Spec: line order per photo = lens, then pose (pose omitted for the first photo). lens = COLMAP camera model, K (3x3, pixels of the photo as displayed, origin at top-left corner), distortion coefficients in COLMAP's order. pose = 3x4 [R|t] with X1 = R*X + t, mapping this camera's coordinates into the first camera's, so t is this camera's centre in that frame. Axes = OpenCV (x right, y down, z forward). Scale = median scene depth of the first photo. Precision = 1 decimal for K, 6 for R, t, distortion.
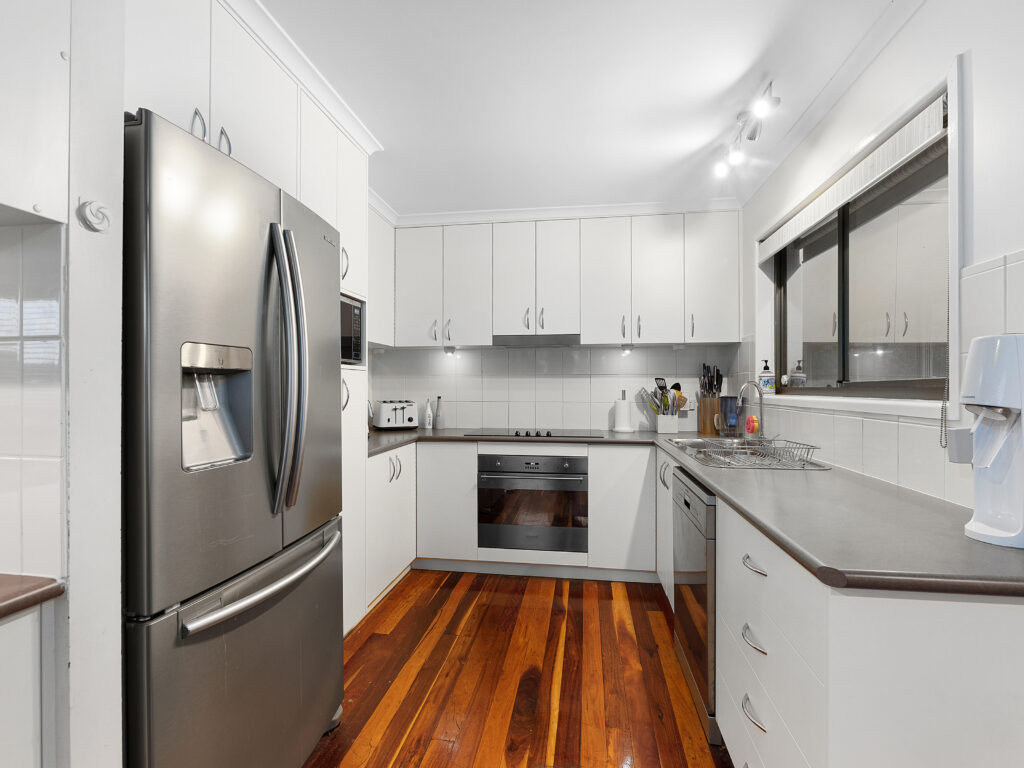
lens RADIAL K [[483.2, 0, 511.9], [0, 483.2, 386.0], [0, 0, 1]] dist [-0.005028, -0.000631]
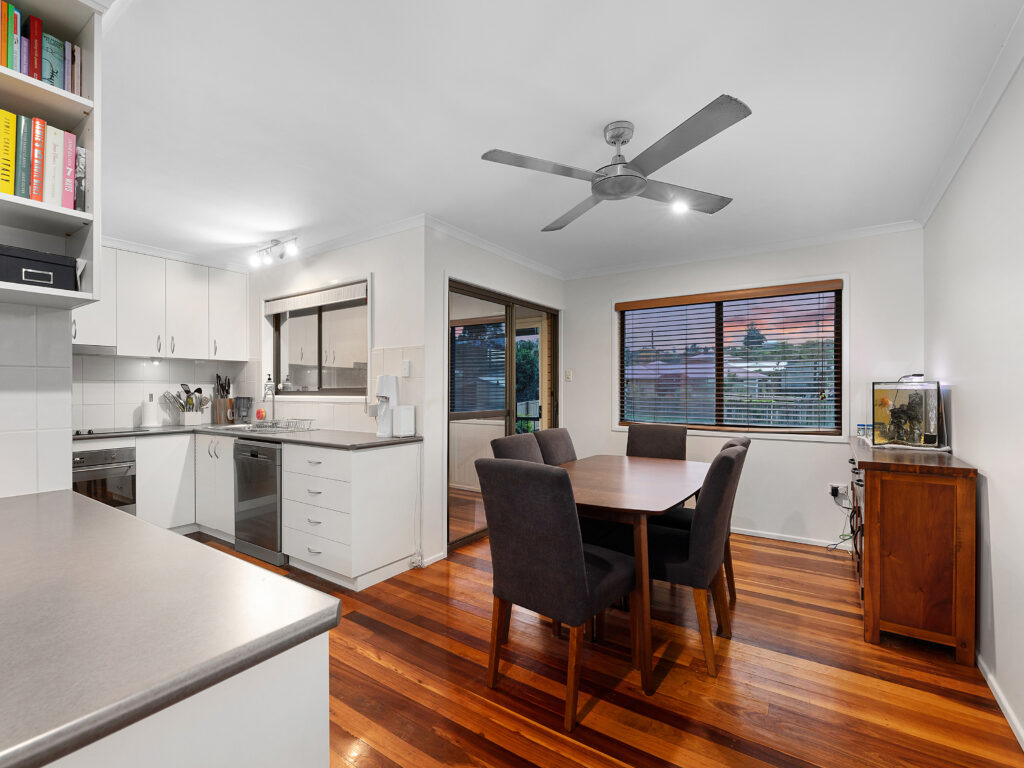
lens RADIAL K [[467.1, 0, 511.7], [0, 467.1, 387.5], [0, 0, 1]] dist [-0.000428, -0.000028]
pose [[0.429573, 0.003452, 0.903026, -0.515423], [0.000066, 0.999993, -0.003854, -0.002611], [-0.903032, 0.001715, 0.429569, -0.399483]]
